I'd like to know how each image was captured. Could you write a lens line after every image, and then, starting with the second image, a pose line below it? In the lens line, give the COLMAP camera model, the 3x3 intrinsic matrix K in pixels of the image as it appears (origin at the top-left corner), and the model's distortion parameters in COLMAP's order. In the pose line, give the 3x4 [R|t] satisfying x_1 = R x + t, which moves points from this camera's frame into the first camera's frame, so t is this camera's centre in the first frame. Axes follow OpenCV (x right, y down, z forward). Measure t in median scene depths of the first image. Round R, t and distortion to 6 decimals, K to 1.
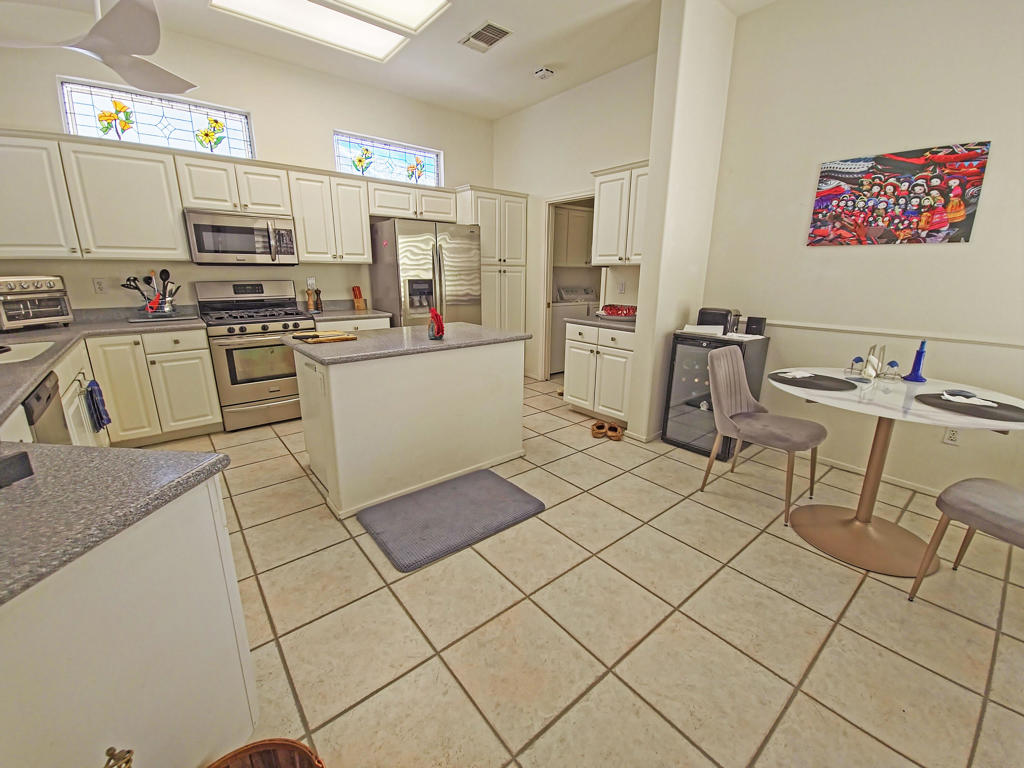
lens RADIAL K [[418.4, 0, 511.3], [0, 418.4, 373.7], [0, 0, 1]] dist [0.001320, -0.004721]
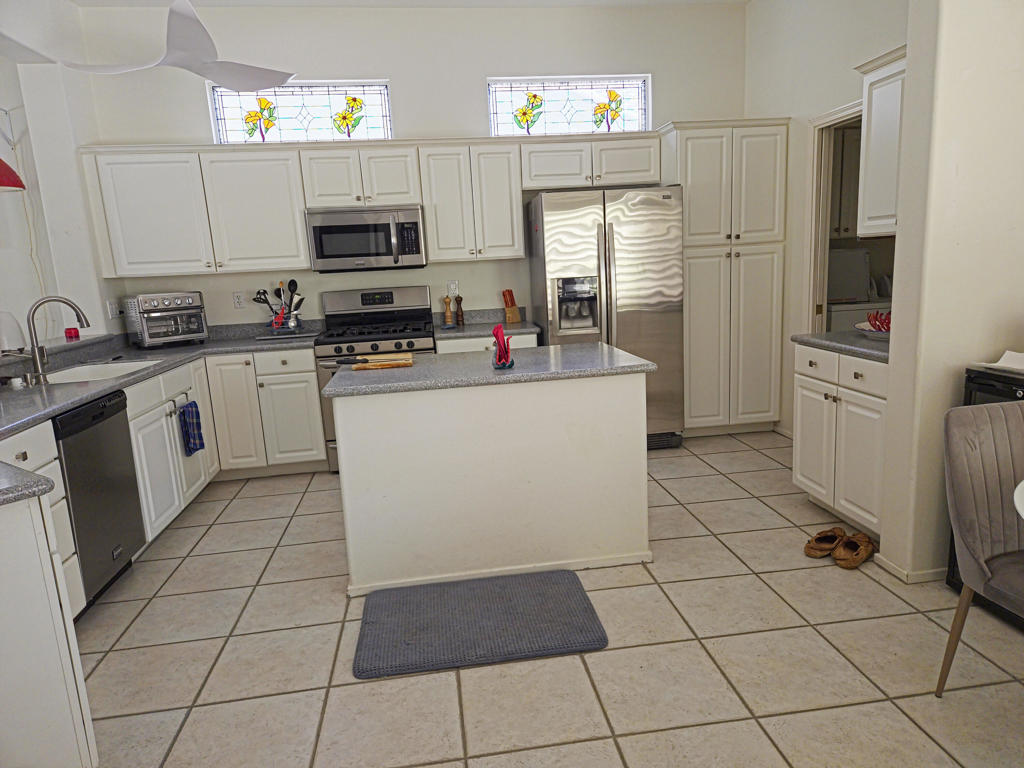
lens RADIAL K [[675.2, 0, 516.3], [0, 675.2, 385.0], [0, 0, 1]] dist [0.046535, -0.002423]
pose [[0.852484, 0.039992, -0.521221, 0.322096], [-0.063740, 0.997582, -0.027709, -0.018737], [0.518852, 0.056844, 0.852972, 0.037147]]
